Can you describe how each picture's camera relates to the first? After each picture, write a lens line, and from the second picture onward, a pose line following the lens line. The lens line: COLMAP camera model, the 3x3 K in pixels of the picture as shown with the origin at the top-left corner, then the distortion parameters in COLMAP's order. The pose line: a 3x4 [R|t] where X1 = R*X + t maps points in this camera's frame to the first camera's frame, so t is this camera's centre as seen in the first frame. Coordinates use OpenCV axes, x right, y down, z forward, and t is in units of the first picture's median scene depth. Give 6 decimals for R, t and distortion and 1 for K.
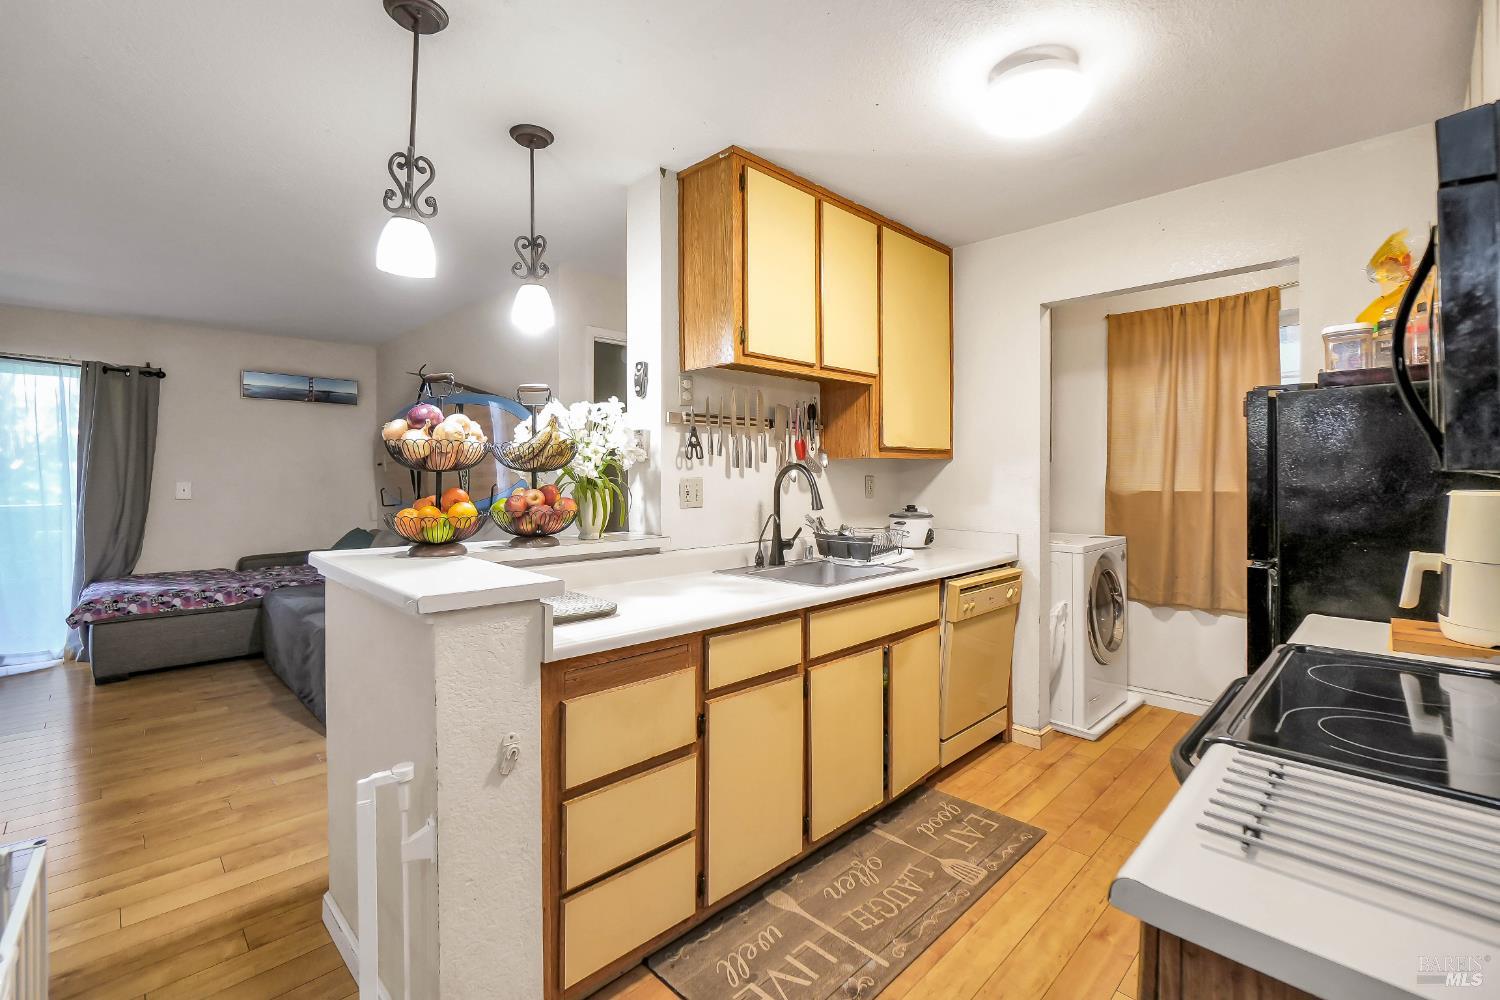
lens RADIAL K [[651.4, 0, 758.8], [0, 651.4, 477.8], [0, 0, 1]] dist [-0.008737, 0.004249]
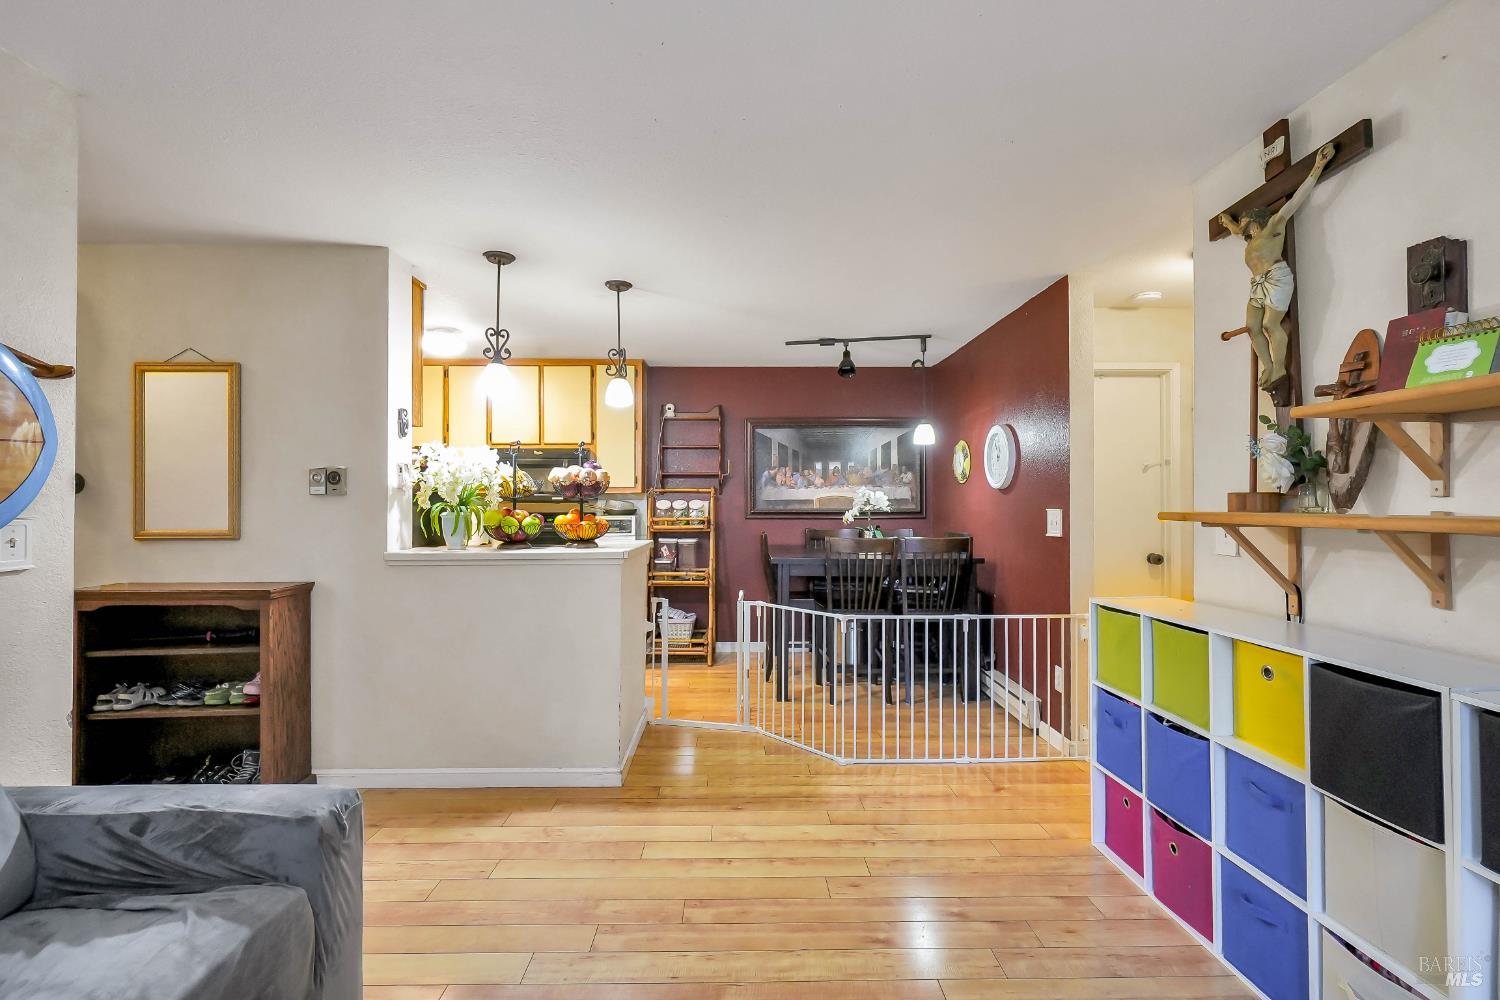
lens RADIAL K [[644.0, 0, 732.9], [0, 644.0, 503.0], [0, 0, 1]] dist [-0.010066, -0.000025]
pose [[-0.703652, 0.003090, 0.710538, -1.217828], [0.007256, 0.999970, 0.002838, 0.000697], [-0.710507, 0.007153, -0.703653, 1.175799]]
